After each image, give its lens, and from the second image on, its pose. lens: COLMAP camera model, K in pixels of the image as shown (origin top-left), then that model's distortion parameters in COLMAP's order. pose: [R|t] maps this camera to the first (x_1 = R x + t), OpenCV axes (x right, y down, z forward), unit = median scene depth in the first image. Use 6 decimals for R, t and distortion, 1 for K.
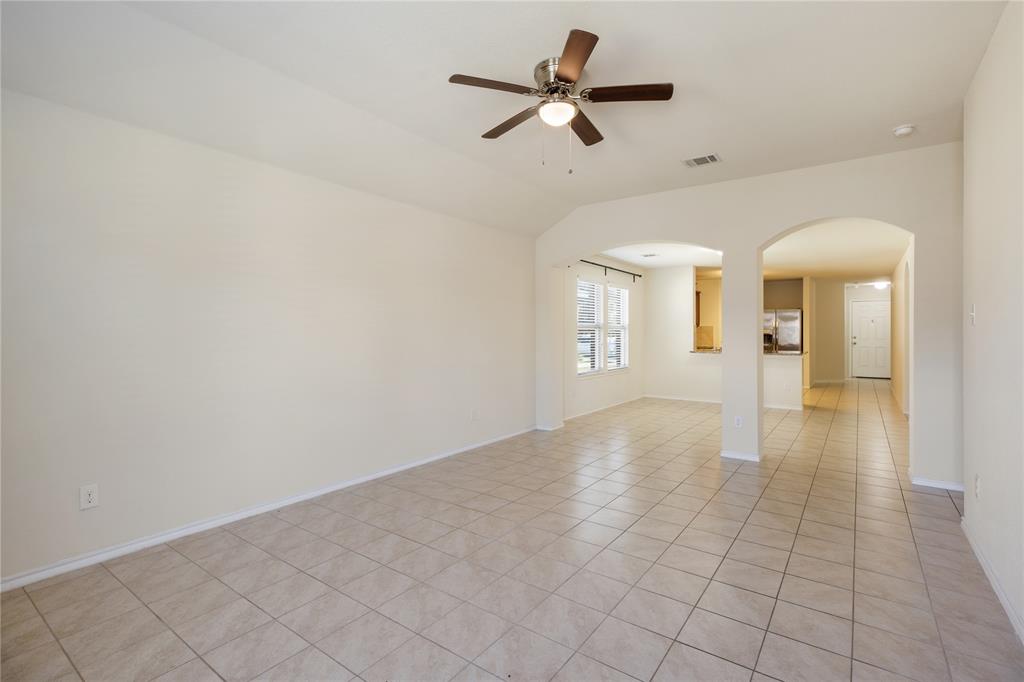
lens RADIAL K [[475.5, 0, 510.3], [0, 475.5, 326.6], [0, 0, 1]] dist [0.002055, -0.000200]
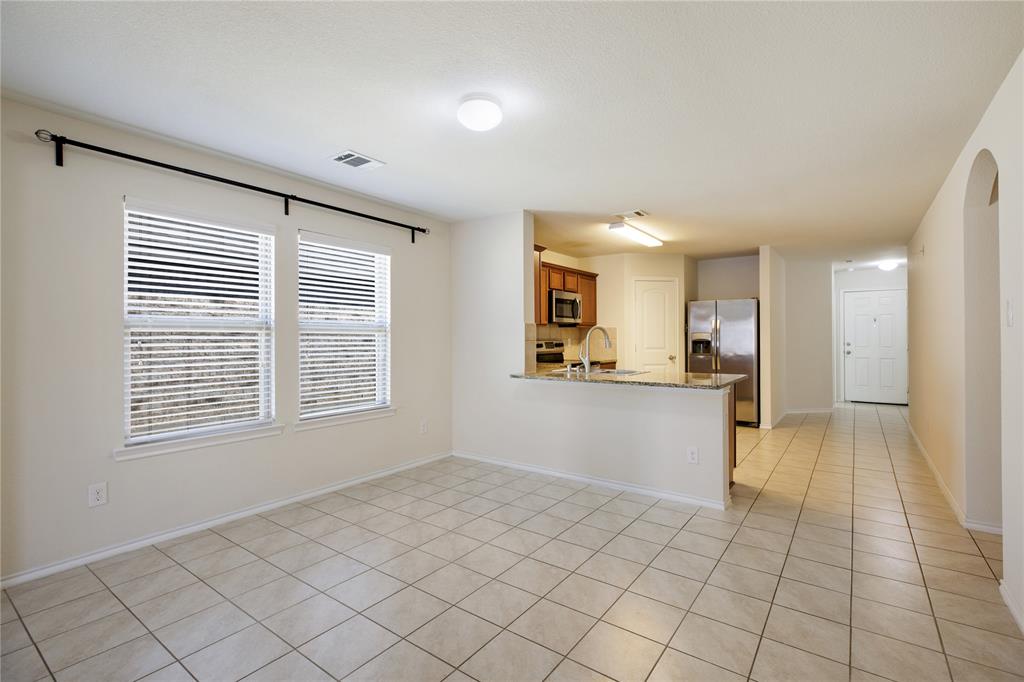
lens RADIAL K [[480.0, 0, 472.5], [0, 480.0, 328.9], [0, 0, 1]] dist [-0.000009, 0.000794]
pose [[0.999166, -0.002743, -0.040744, 0.211880], [0.002511, 0.999980, -0.005761, 0.003170], [0.040759, 0.005654, 0.999153, 0.287822]]
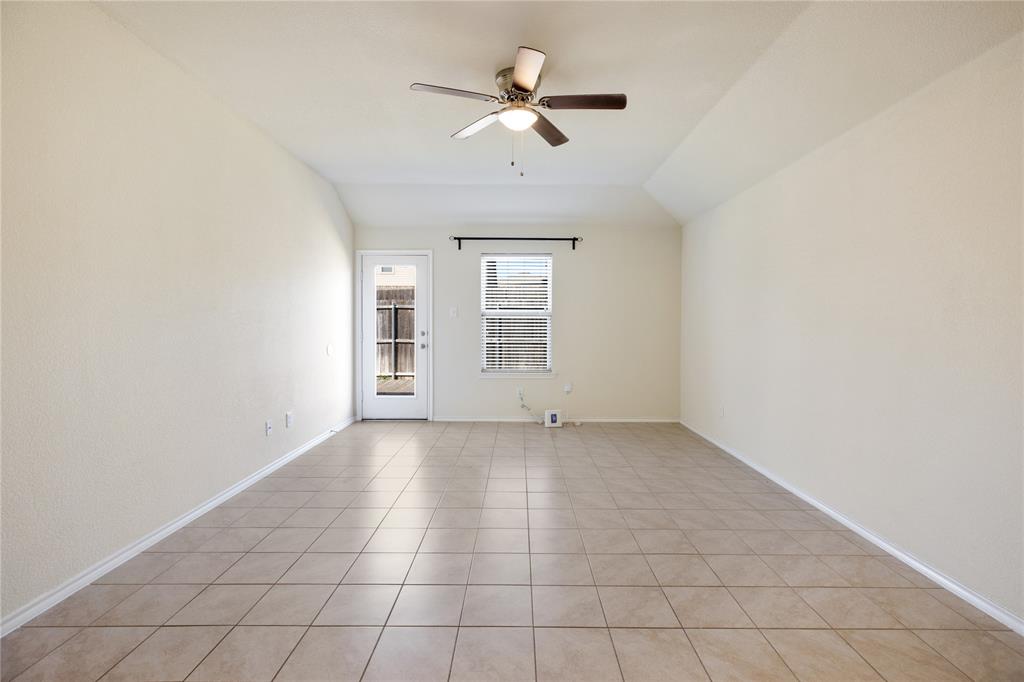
lens RADIAL K [[475.5, 0, 510.3], [0, 475.5, 326.6], [0, 0, 1]] dist [0.002055, -0.000200]
pose [[-0.813023, 0.005656, -0.582205, 1.292839], [0.004147, 0.999984, 0.003923, 0.074630], [0.582217, 0.000776, -0.813033, 3.316795]]
